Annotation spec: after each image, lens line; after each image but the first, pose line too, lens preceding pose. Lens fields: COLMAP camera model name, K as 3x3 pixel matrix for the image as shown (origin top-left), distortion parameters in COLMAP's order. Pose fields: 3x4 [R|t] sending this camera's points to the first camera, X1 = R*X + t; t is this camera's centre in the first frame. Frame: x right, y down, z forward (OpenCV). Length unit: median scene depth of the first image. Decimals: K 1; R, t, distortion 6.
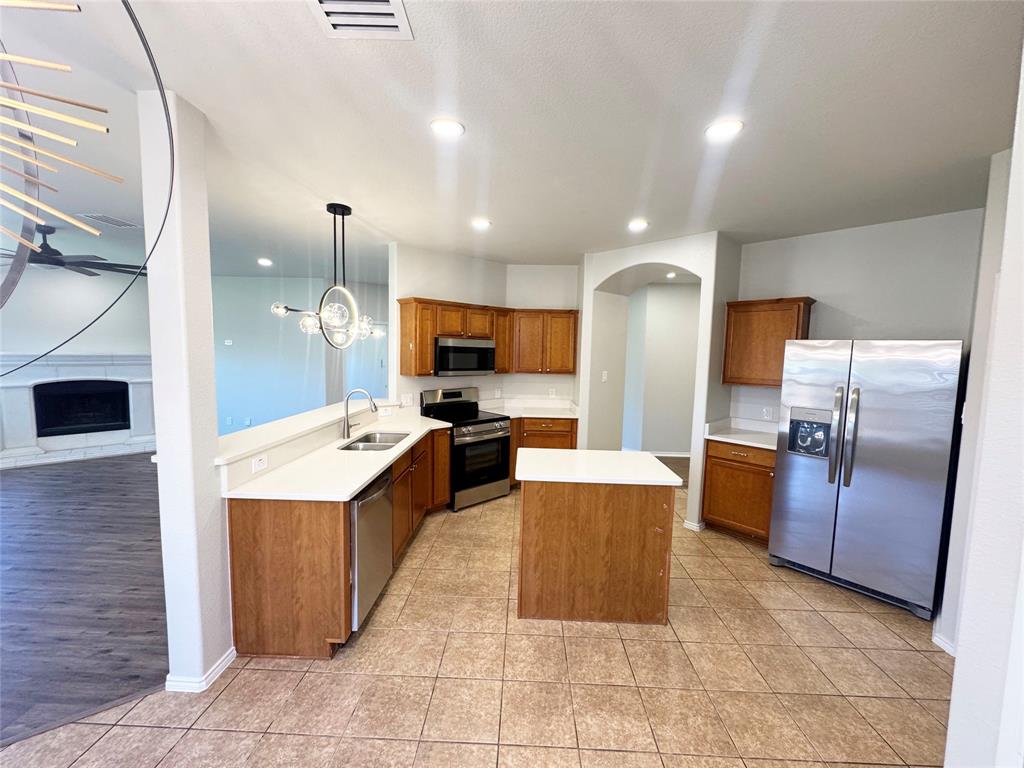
lens RADIAL K [[407.3, 0, 512.0], [0, 407.3, 384.0], [0, 0, 1]] dist [-0.001318, -0.000150]
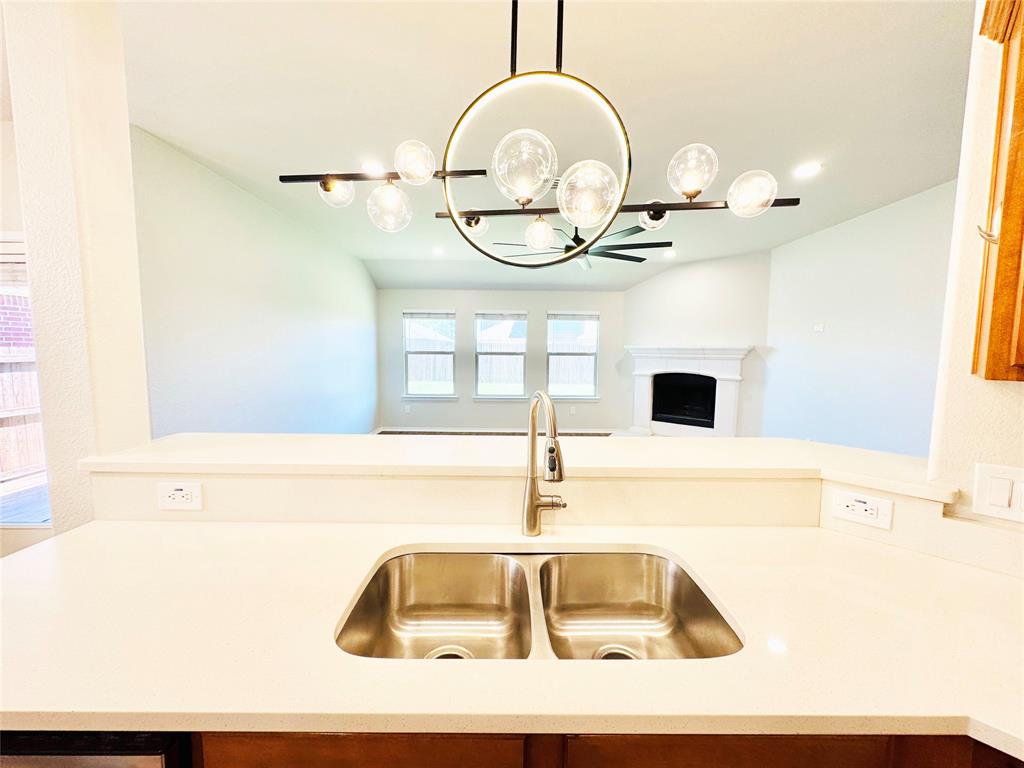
lens RADIAL K [[407.3, 0, 512.0], [0, 407.3, 384.0], [0, 0, 1]] dist [-0.001318, -0.000150]
pose [[0.029268, 0.065786, -0.997404, -0.062435], [-0.092287, 0.993748, 0.062837, -0.007501], [0.995302, 0.090208, 0.035156, 0.787653]]
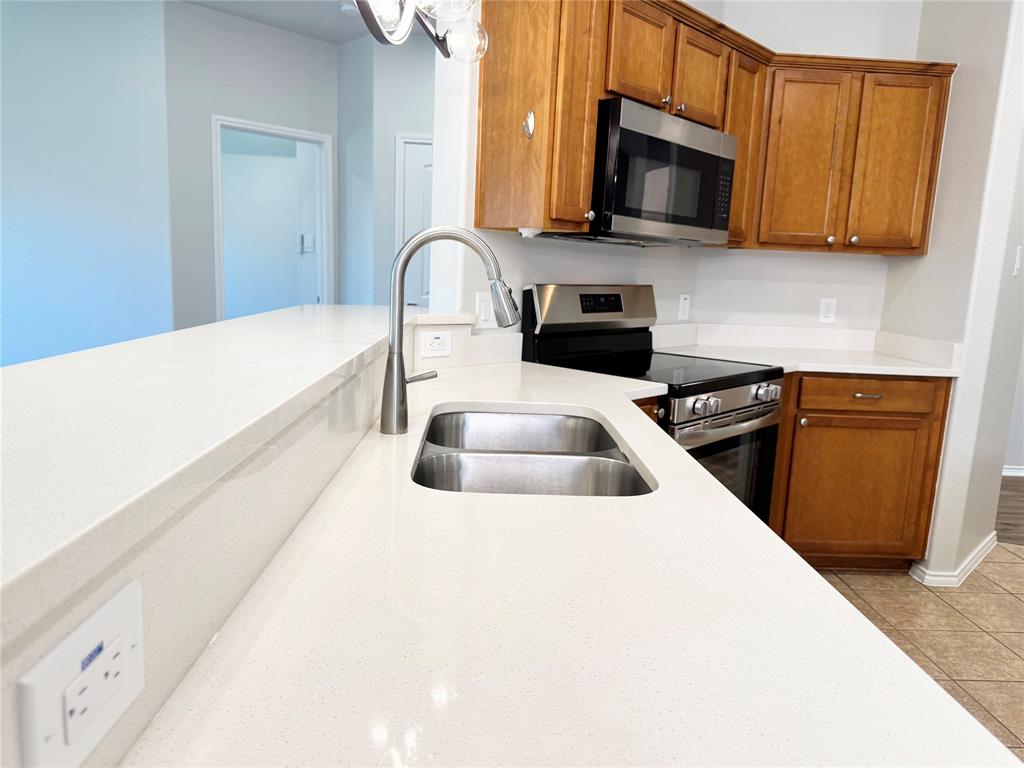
lens RADIAL K [[753.5, 0, 511.6], [0, 753.5, 401.1], [0, 0, 1]] dist [-0.009353, -0.006886]
pose [[0.997014, 0.009123, 0.076682, -0.307353], [-0.016358, 0.995413, 0.094261, 0.058307], [-0.075470, -0.095234, 0.992590, 0.446668]]
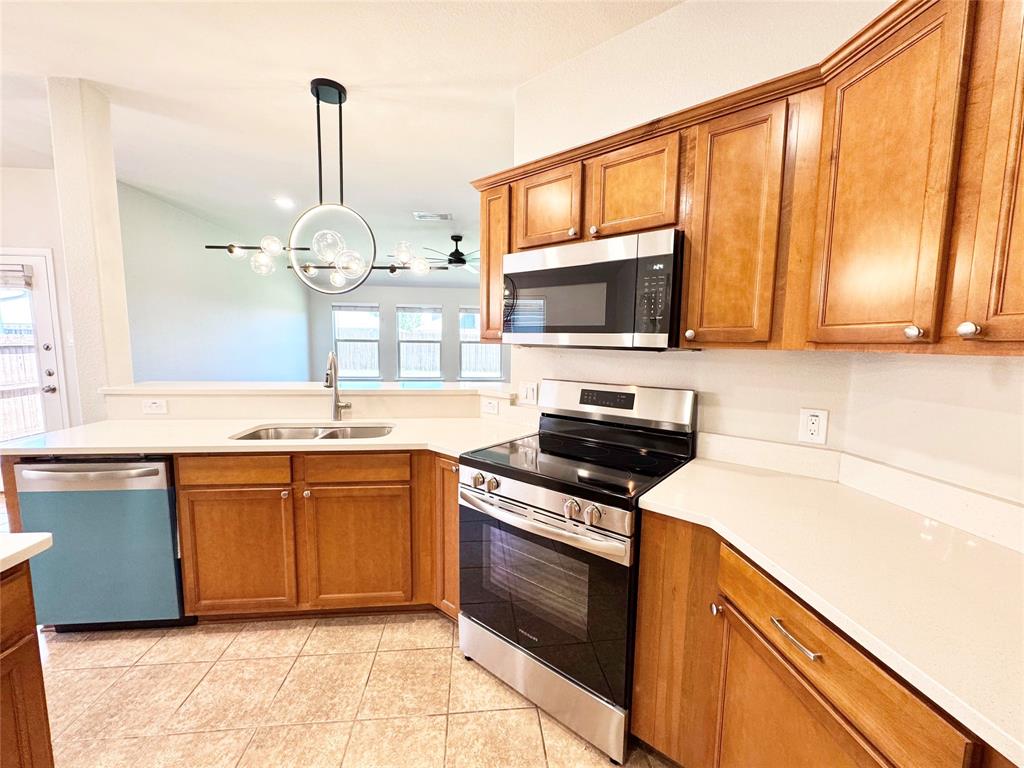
lens RADIAL K [[407.3, 0, 512.0], [0, 407.3, 384.0], [0, 0, 1]] dist [-0.001318, -0.000150]
pose [[0.129777, 0.087216, -0.987700, 0.273456], [-0.094305, 0.992694, 0.075266, -0.009906], [0.987048, 0.083377, 0.137054, 0.983671]]
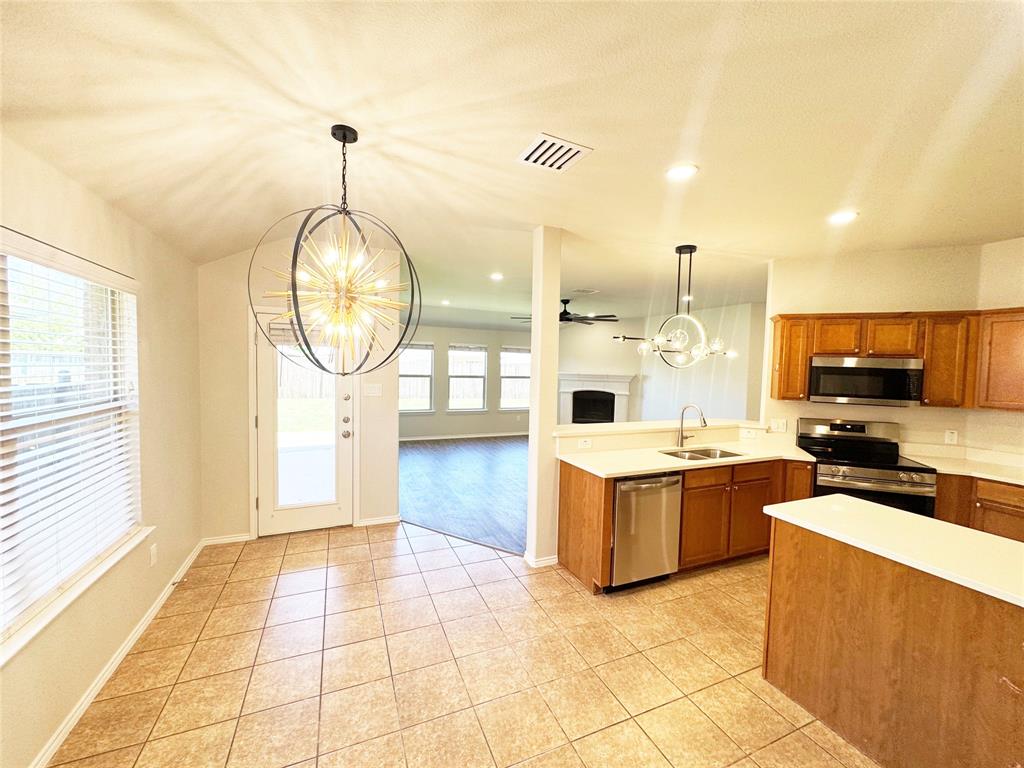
lens RADIAL K [[406.6, 0, 512.0], [0, 406.6, 384.0], [0, 0, 1]] dist [-0.001827, 0.000428]
pose [[0.424718, 0.033175, -0.904718, 0.339976], [-0.091881, 0.995748, -0.006620, 0.008003], [0.900651, 0.085938, 0.425960, 0.065887]]
